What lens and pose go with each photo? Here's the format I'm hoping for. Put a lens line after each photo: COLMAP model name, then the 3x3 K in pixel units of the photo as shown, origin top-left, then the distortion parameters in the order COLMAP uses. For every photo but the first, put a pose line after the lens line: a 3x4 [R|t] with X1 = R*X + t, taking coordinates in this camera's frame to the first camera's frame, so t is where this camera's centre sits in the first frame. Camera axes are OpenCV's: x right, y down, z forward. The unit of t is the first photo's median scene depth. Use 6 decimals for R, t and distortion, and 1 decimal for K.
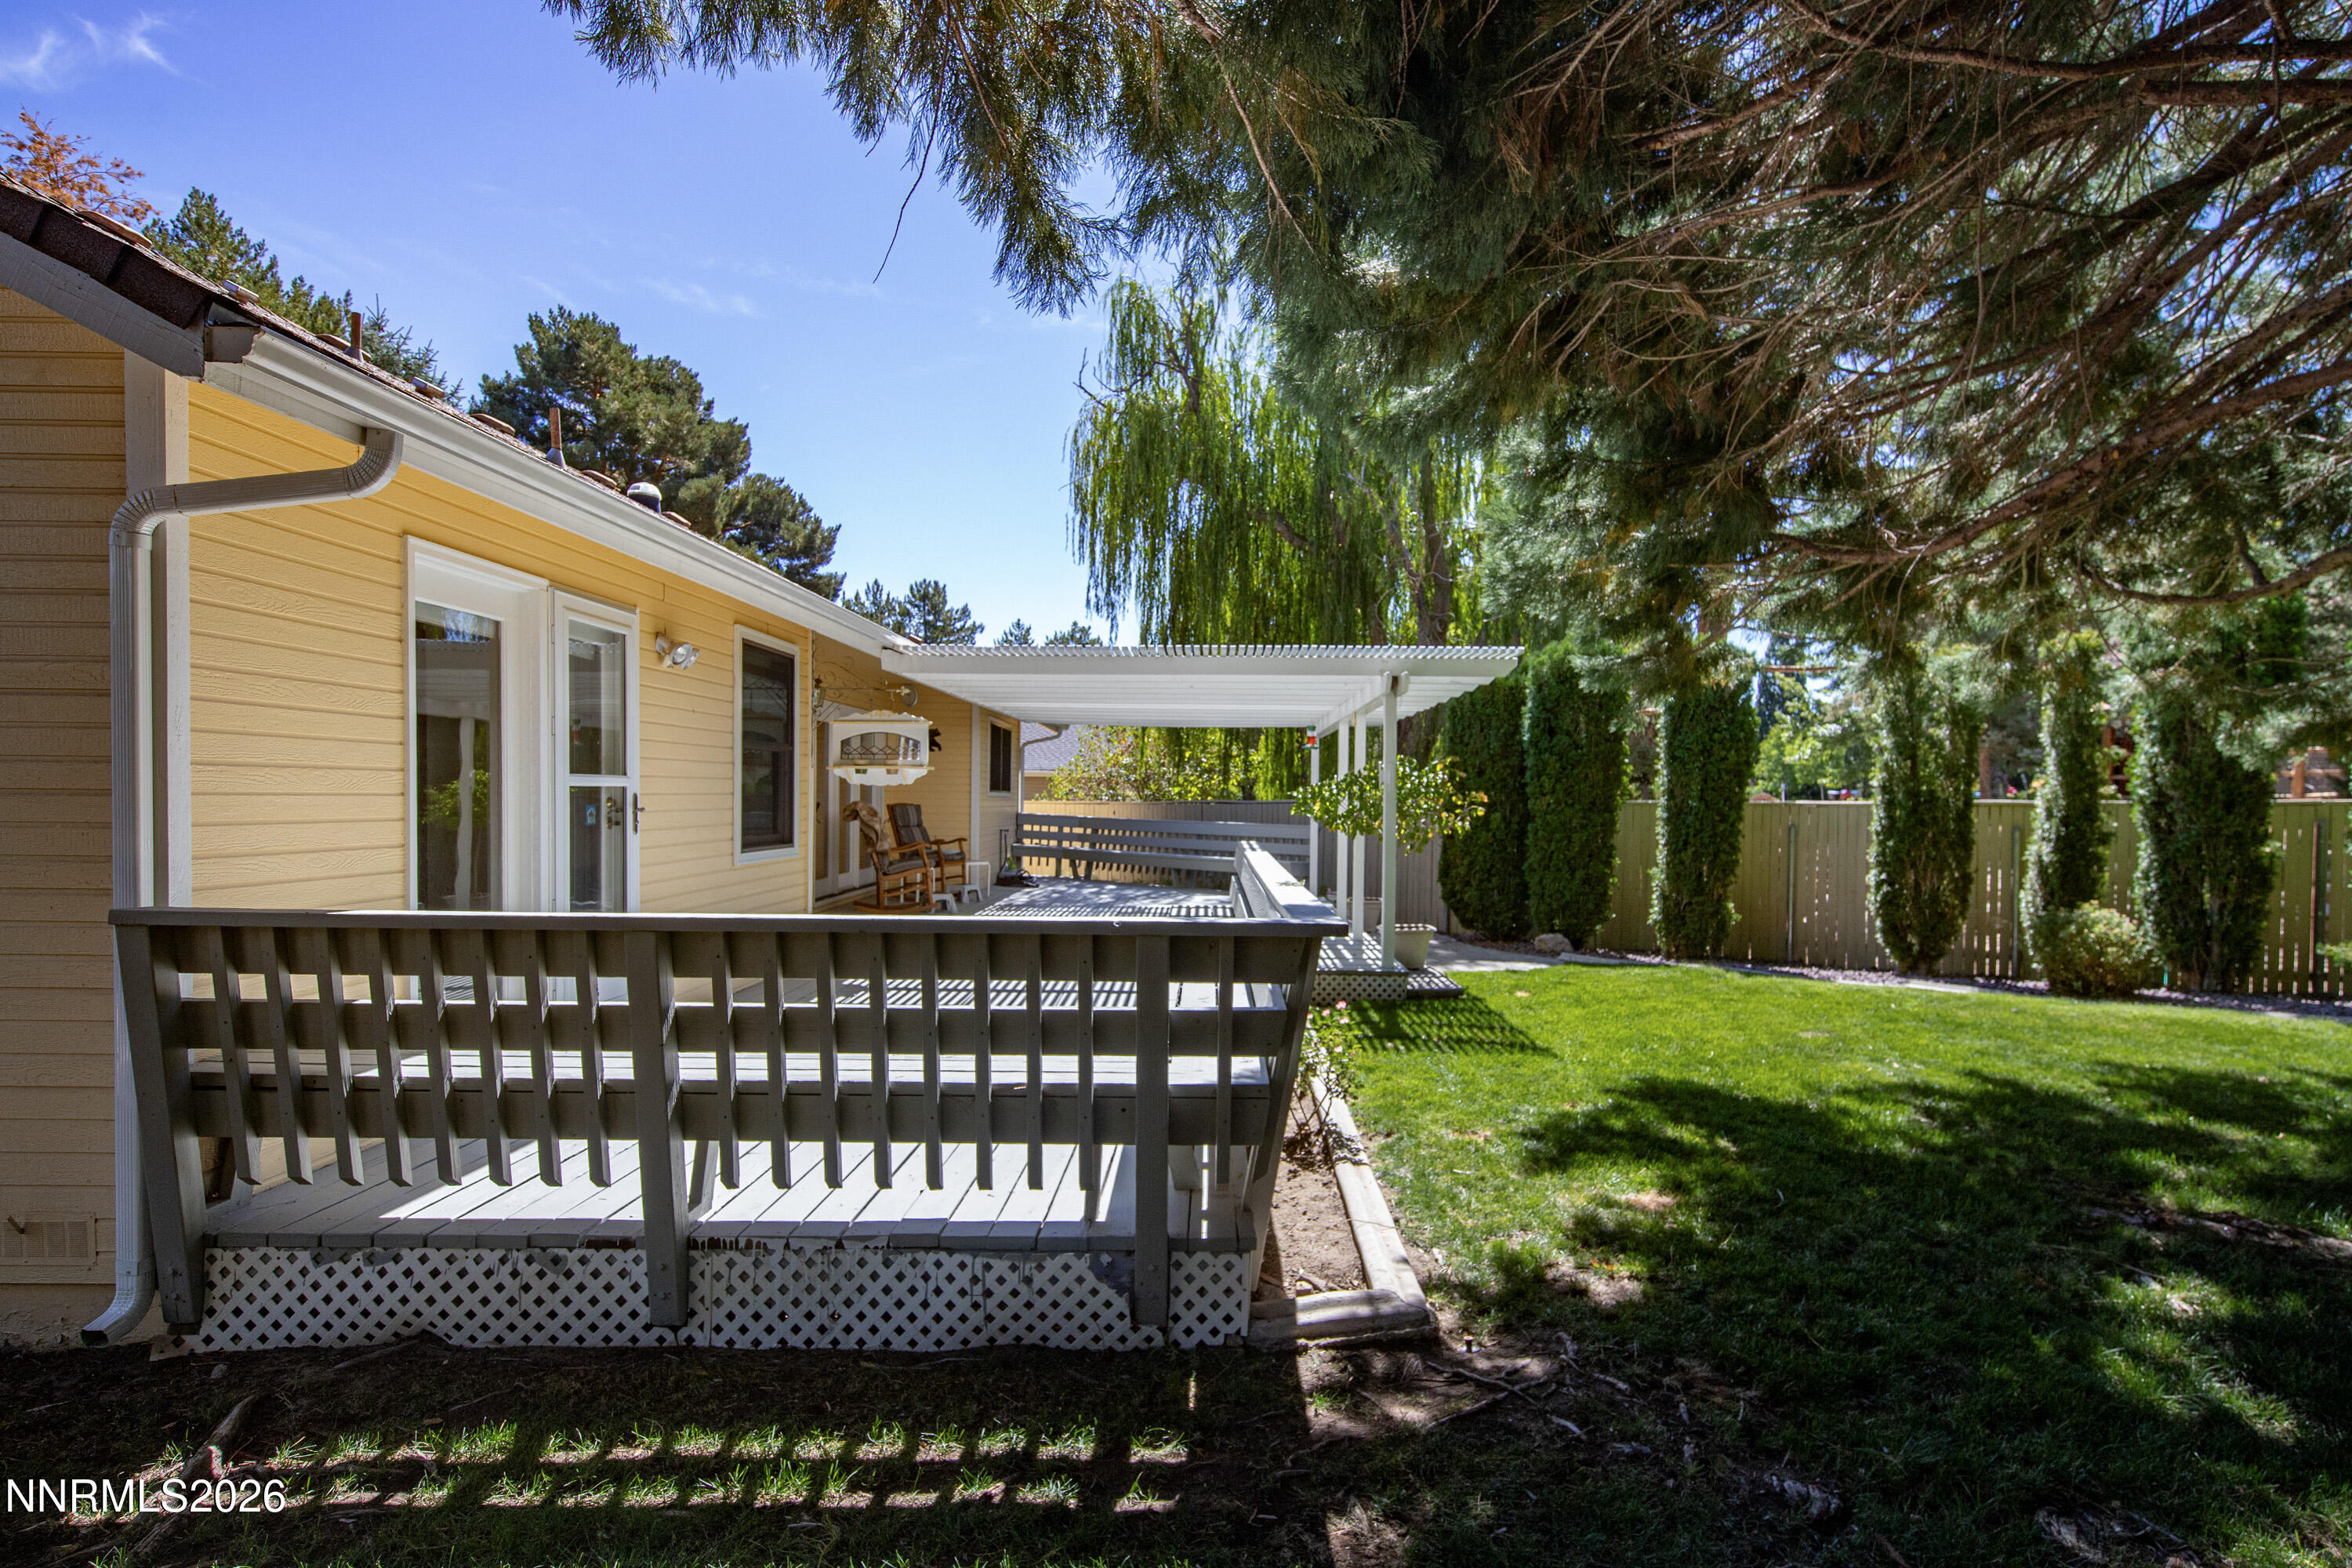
lens RADIAL K [[1290.3, 0, 1183.8], [0, 1290.3, 806.7], [0, 0, 1]] dist [0.003018, 0.000216]
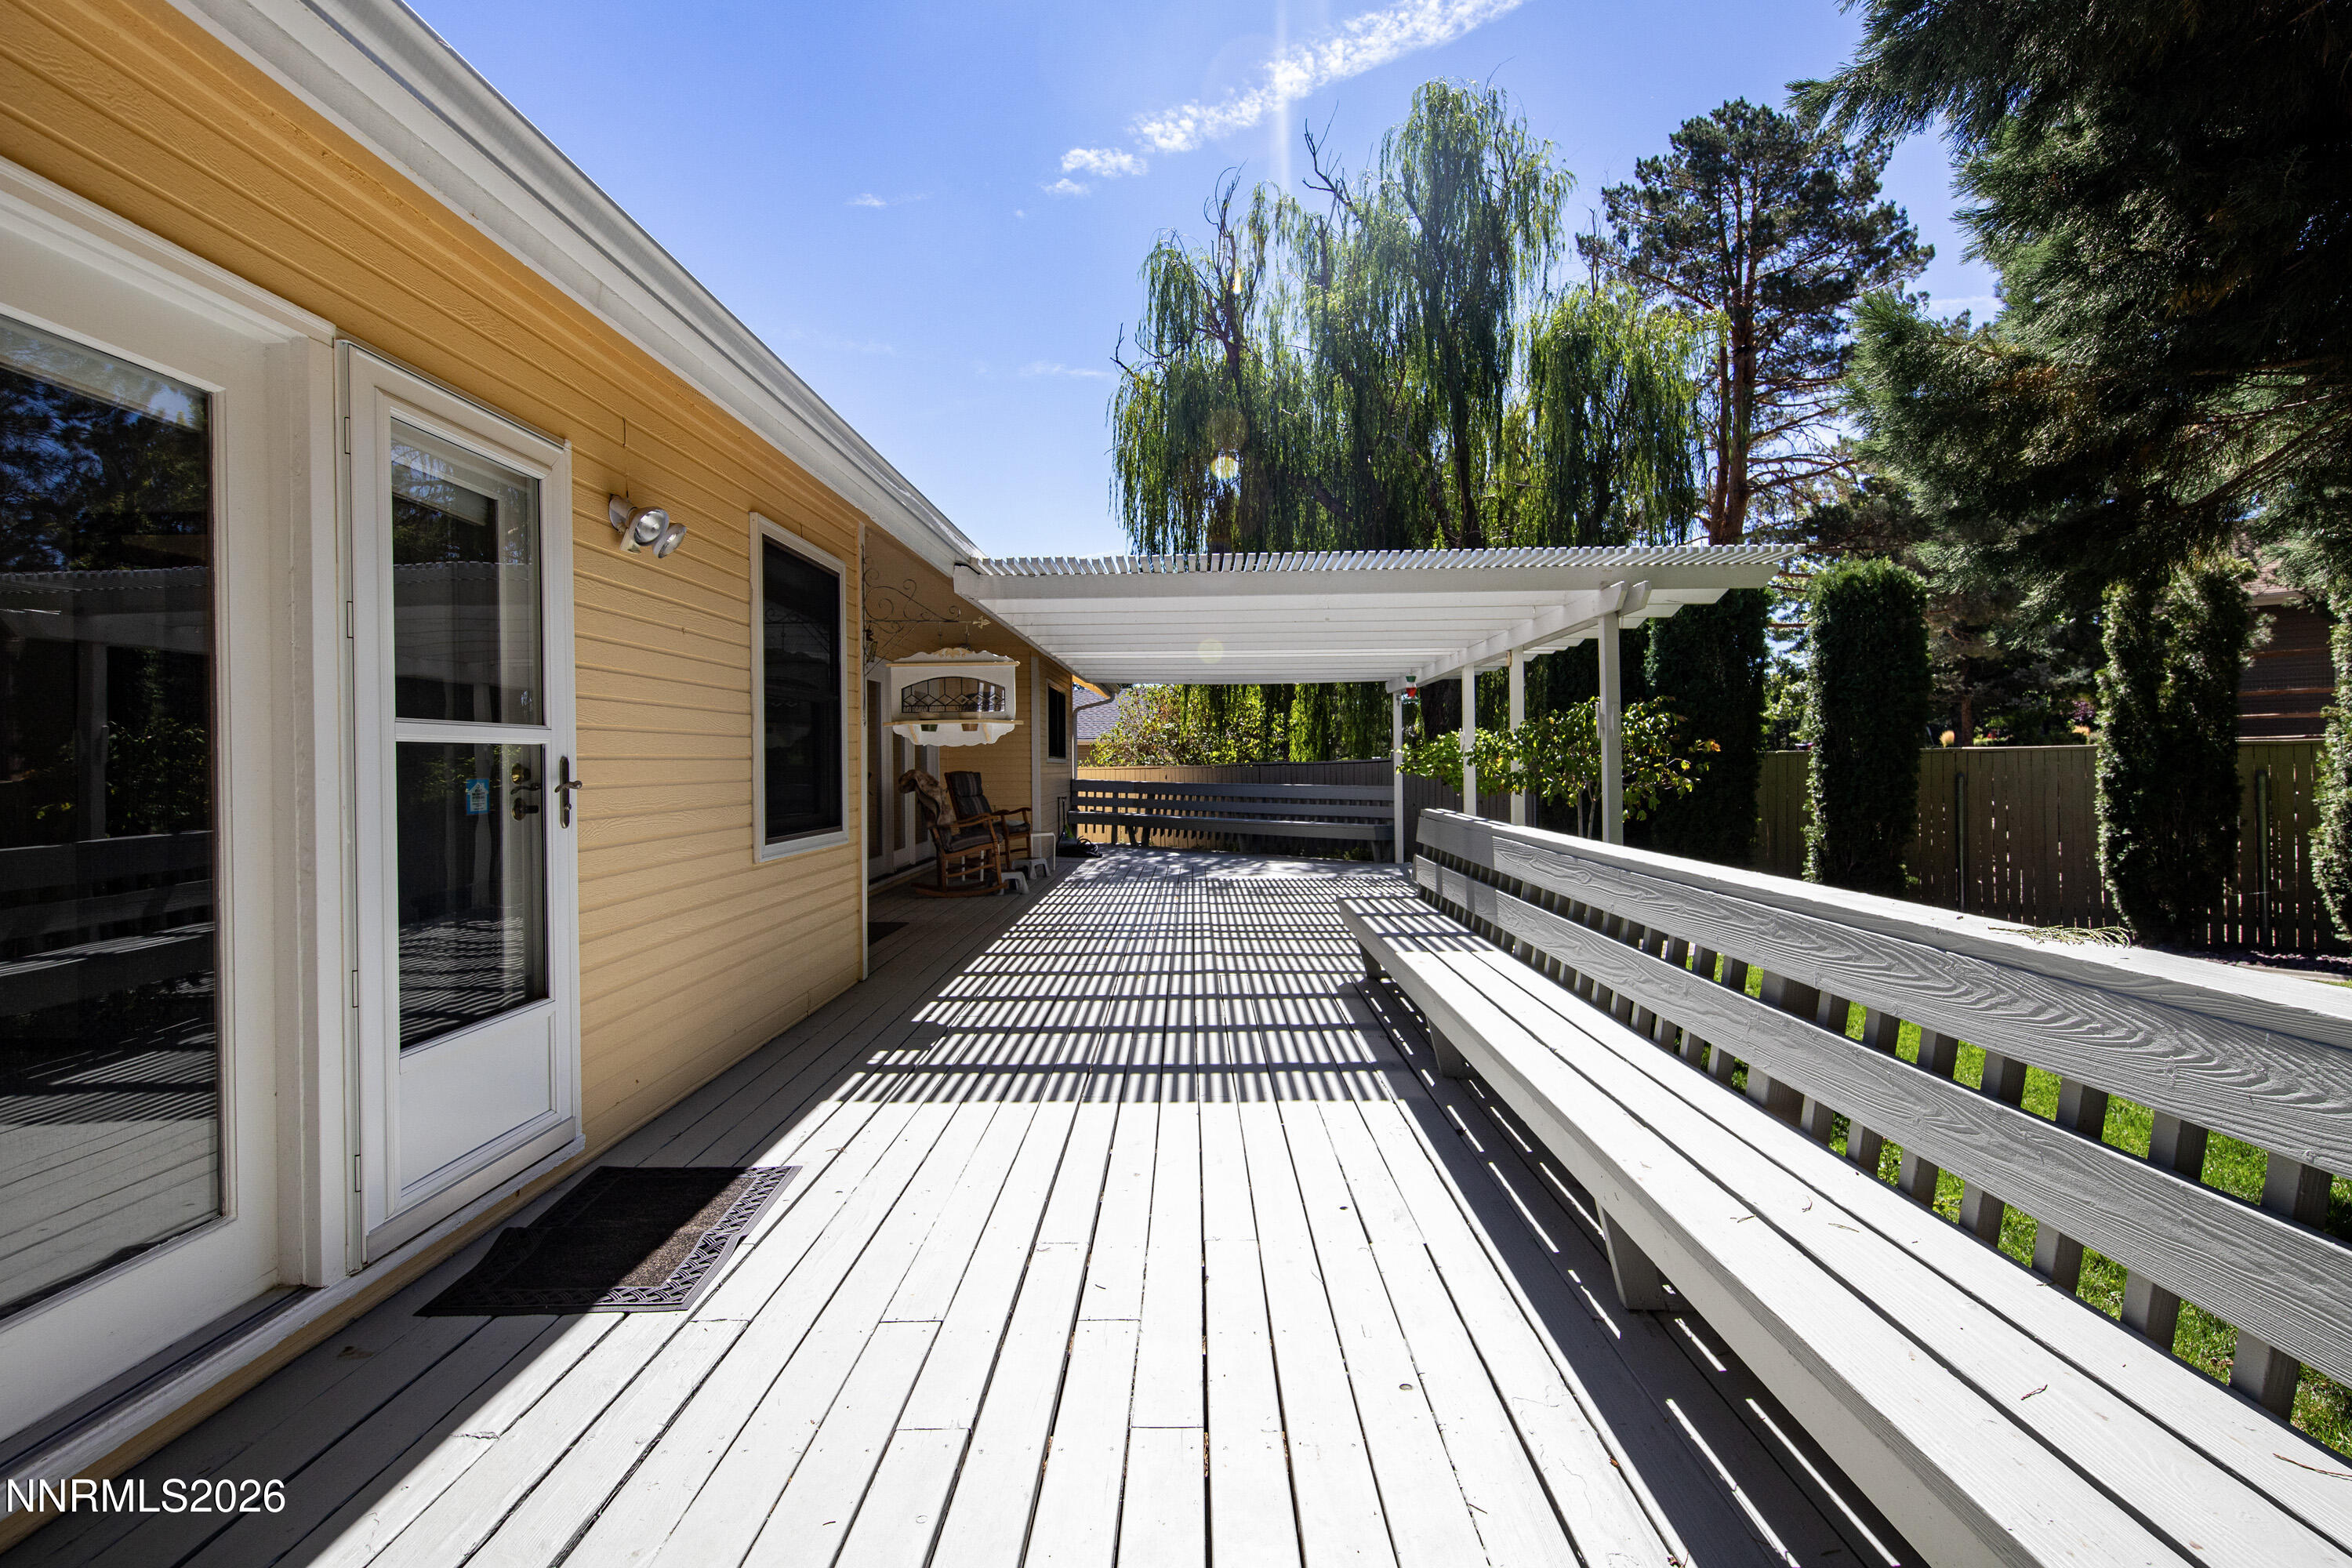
lens RADIAL K [[1089.9, 0, 1173.4], [0, 1089.9, 760.4], [0, 0, 1]] dist [-0.002379, -0.000243]
pose [[0.999770, -0.021419, -0.000465, -0.061482], [0.021413, 0.999713, -0.010710, 0.001026], [0.000694, 0.010697, 0.999943, 0.207141]]
